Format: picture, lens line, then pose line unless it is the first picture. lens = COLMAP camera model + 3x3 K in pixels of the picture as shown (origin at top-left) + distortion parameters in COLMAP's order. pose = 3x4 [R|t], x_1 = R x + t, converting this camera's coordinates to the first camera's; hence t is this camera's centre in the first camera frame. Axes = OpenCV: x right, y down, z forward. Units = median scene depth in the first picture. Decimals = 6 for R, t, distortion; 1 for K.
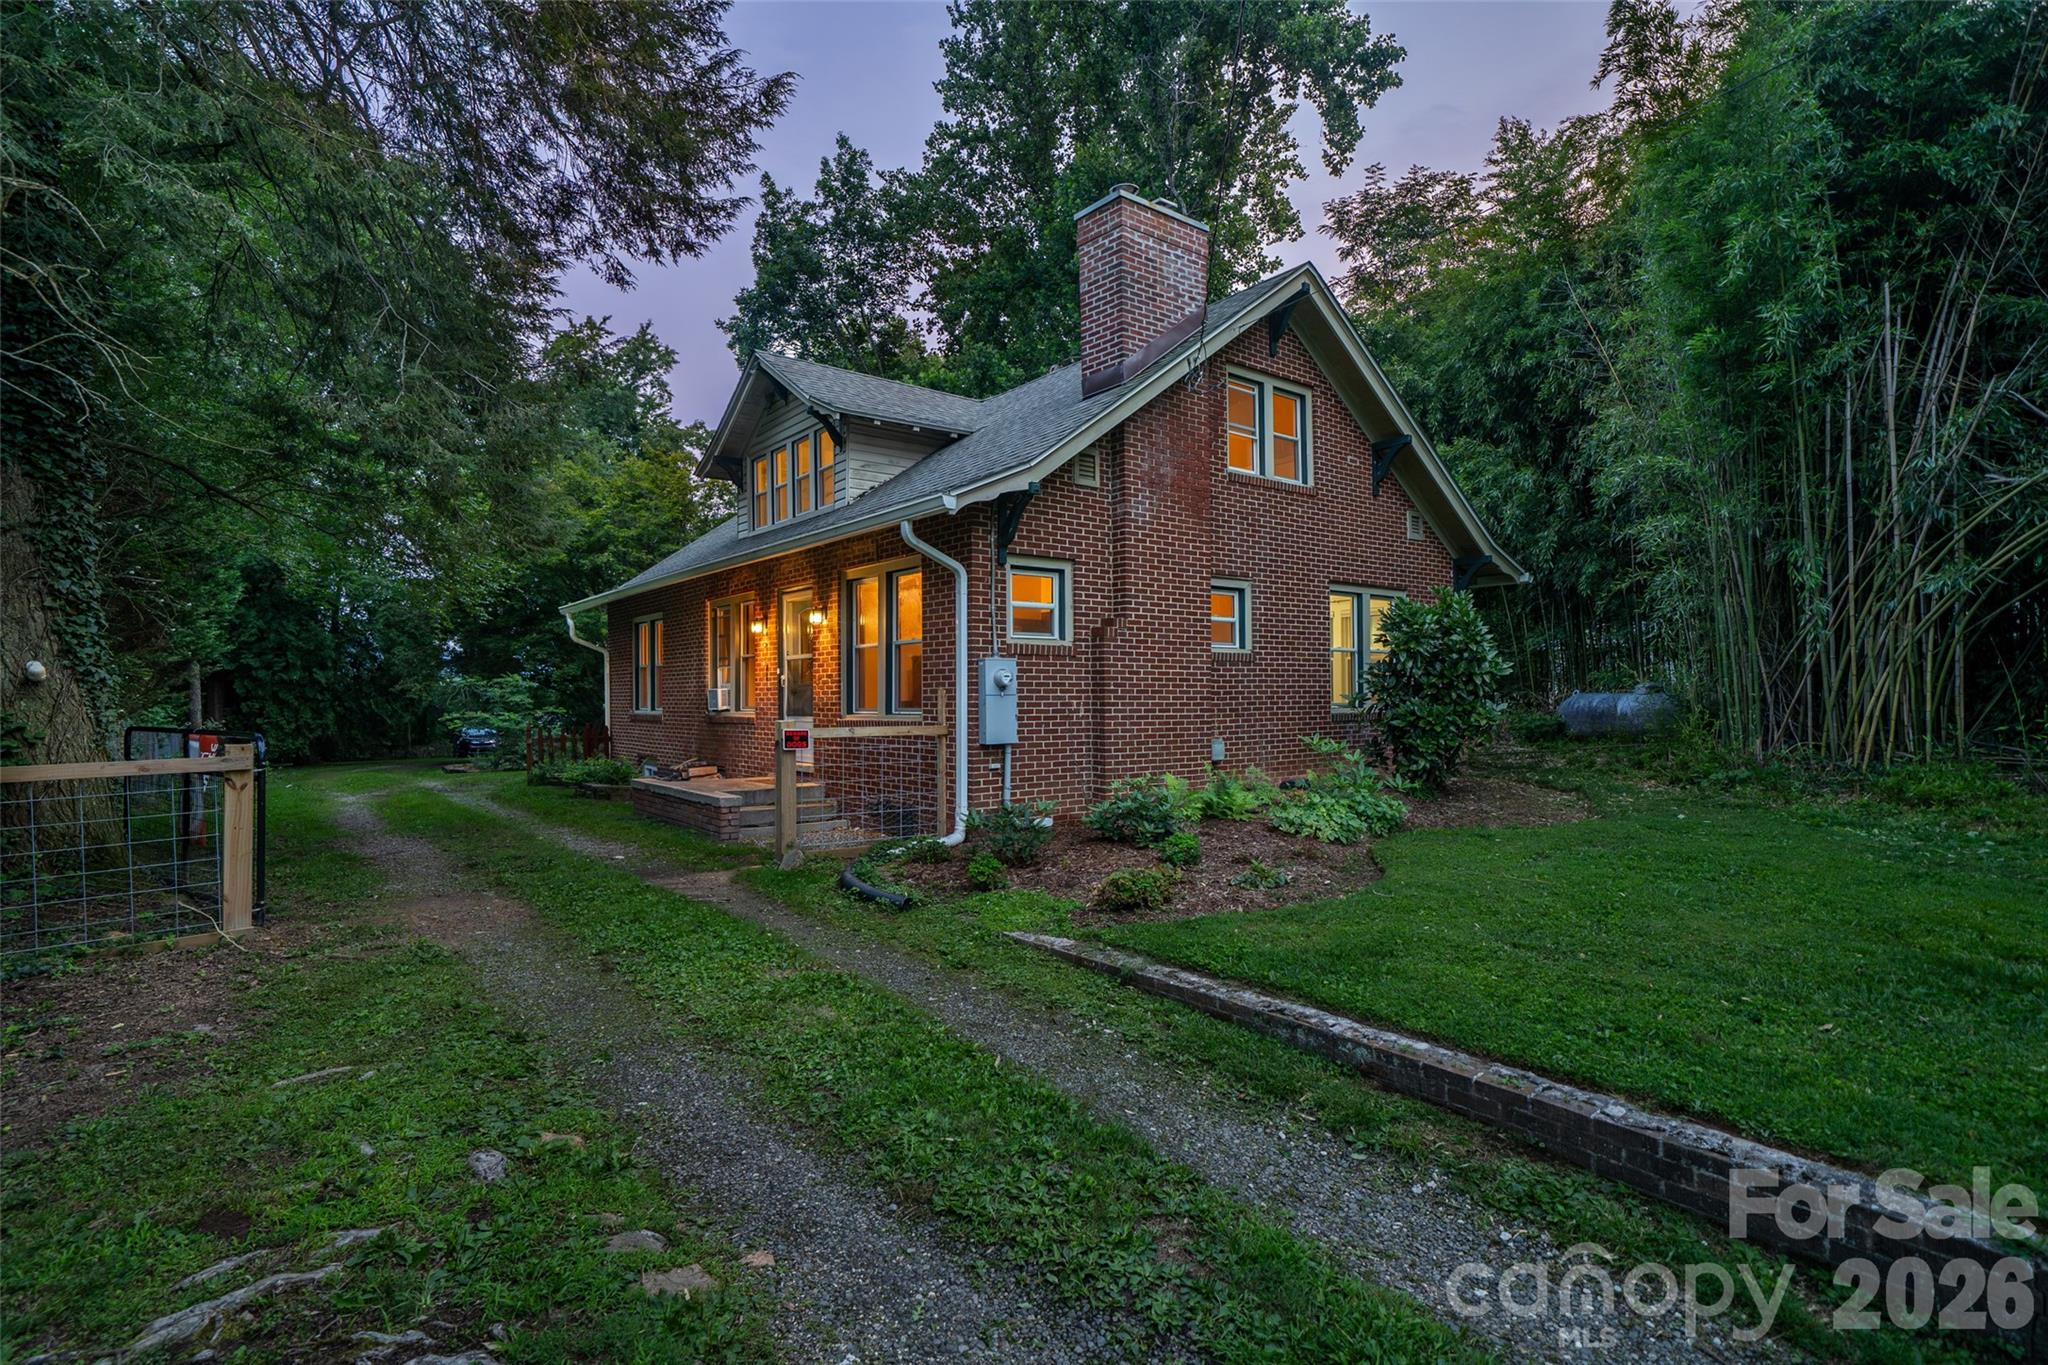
lens RADIAL K [[996.2, 0, 1025.3], [0, 996.2, 694.2], [0, 0, 1]] dist [0.003193, 0.002548]
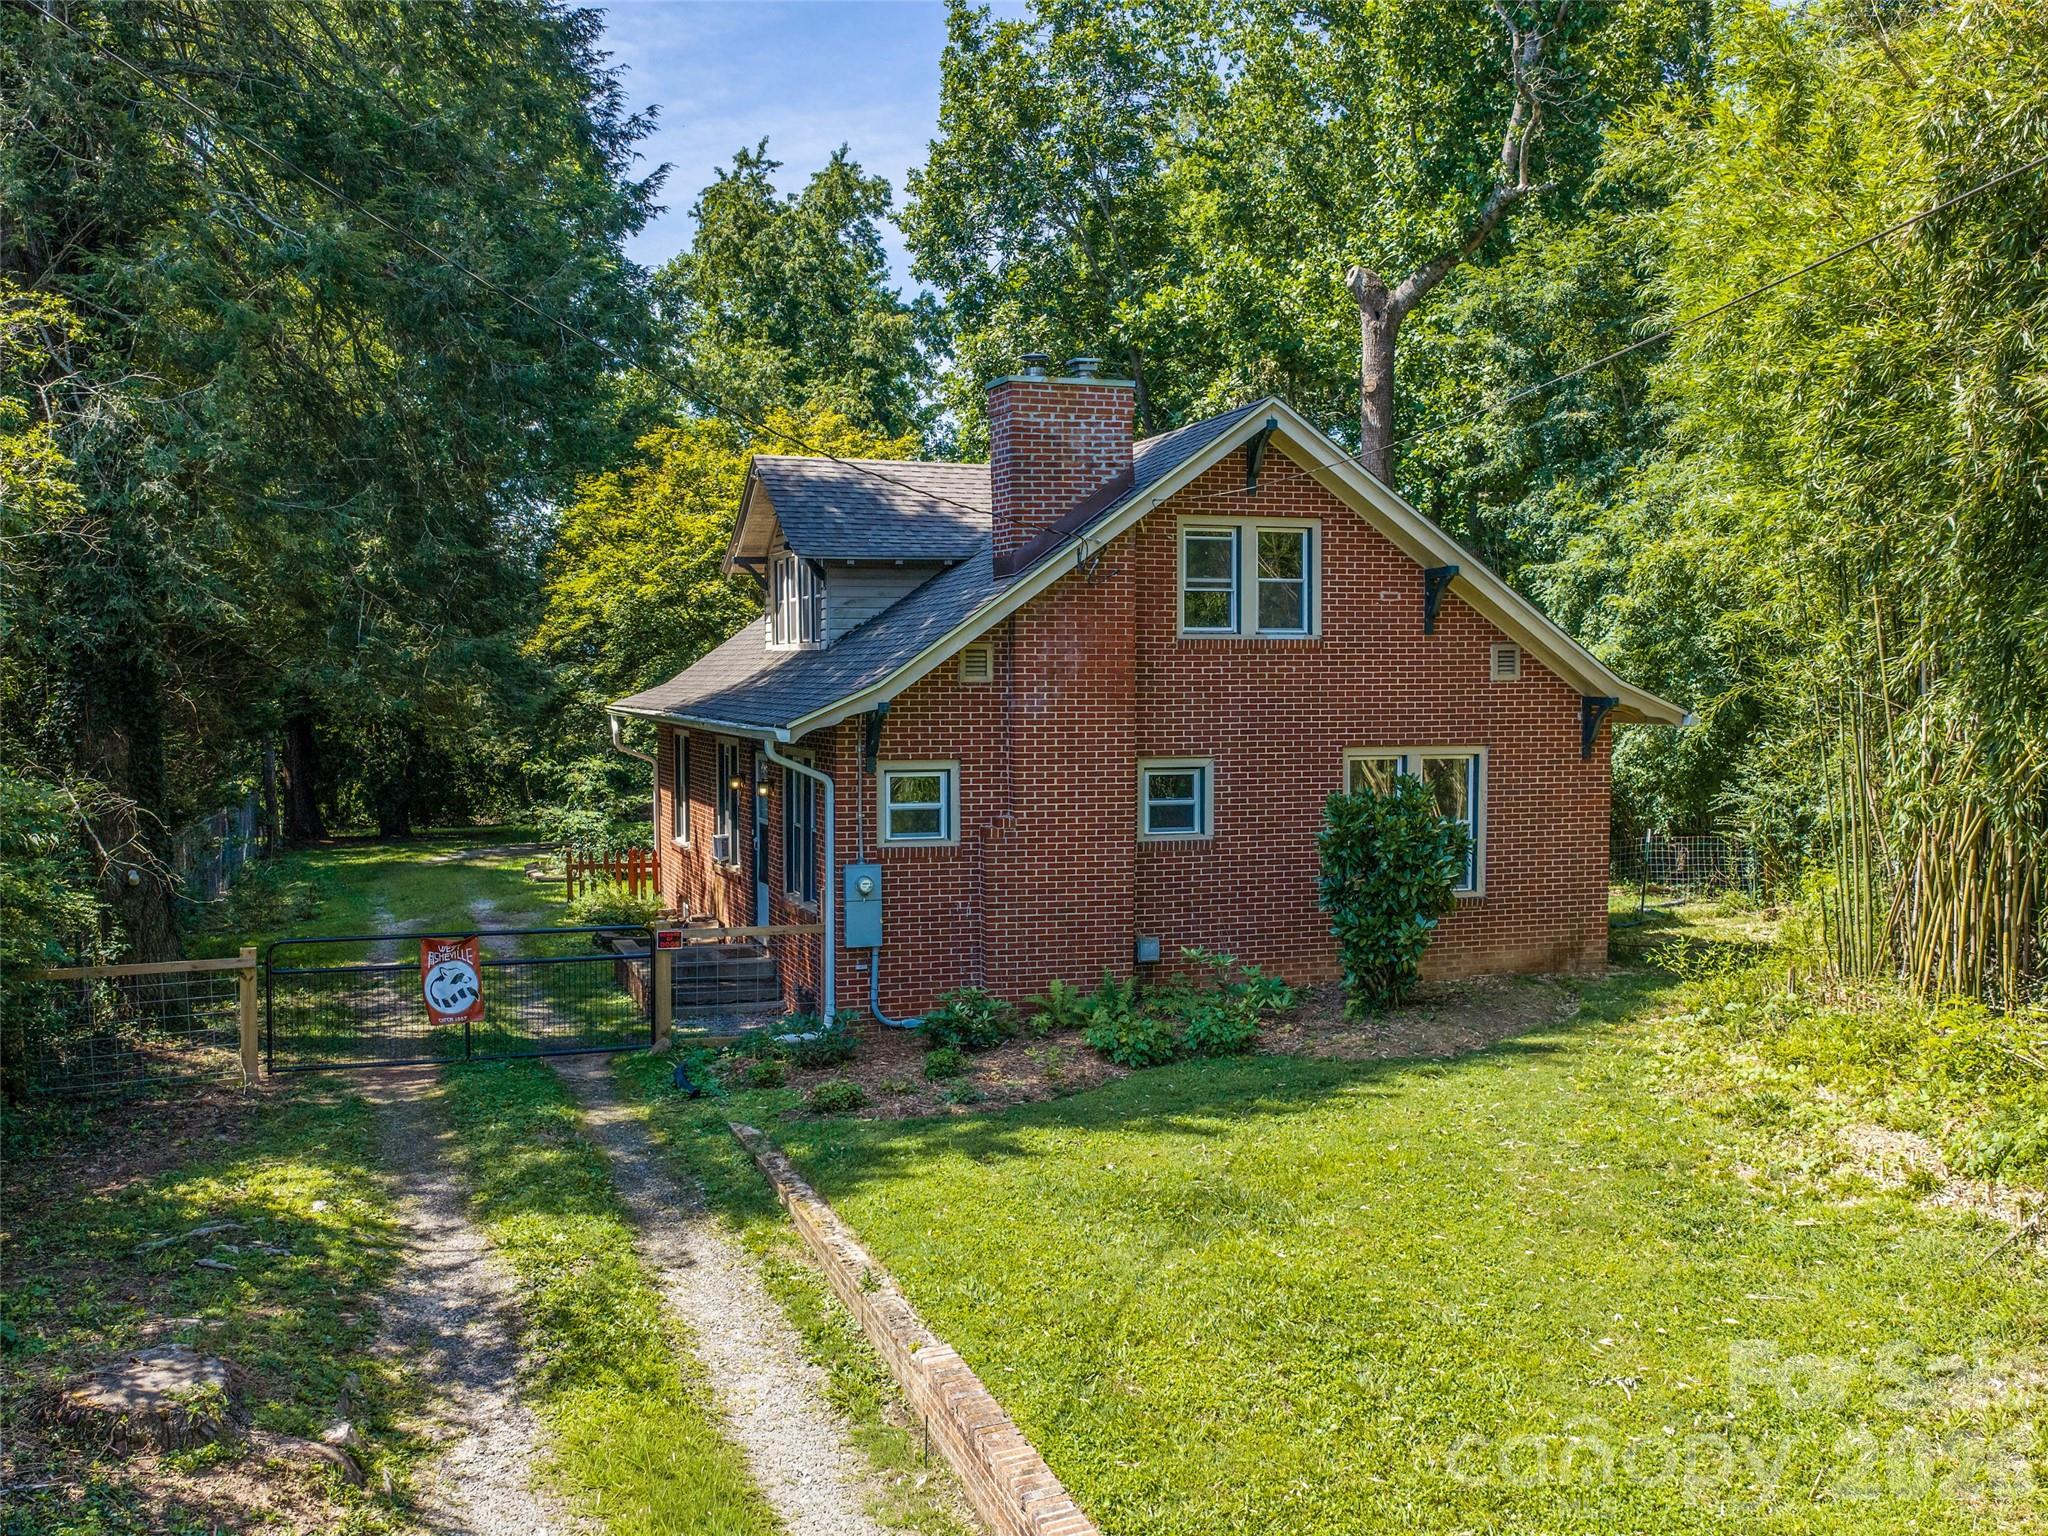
lens RADIAL K [[1883.2, 0, 1017.7], [0, 1883.2, 768.0], [0, 0, 1]] dist [0.040634, 0.000000]
pose [[0.948796, 0.019444, -0.315290, 0.642649], [-0.005149, 0.998923, 0.046110, -0.197106], [0.315847, -0.042126, 0.947875, -0.696953]]
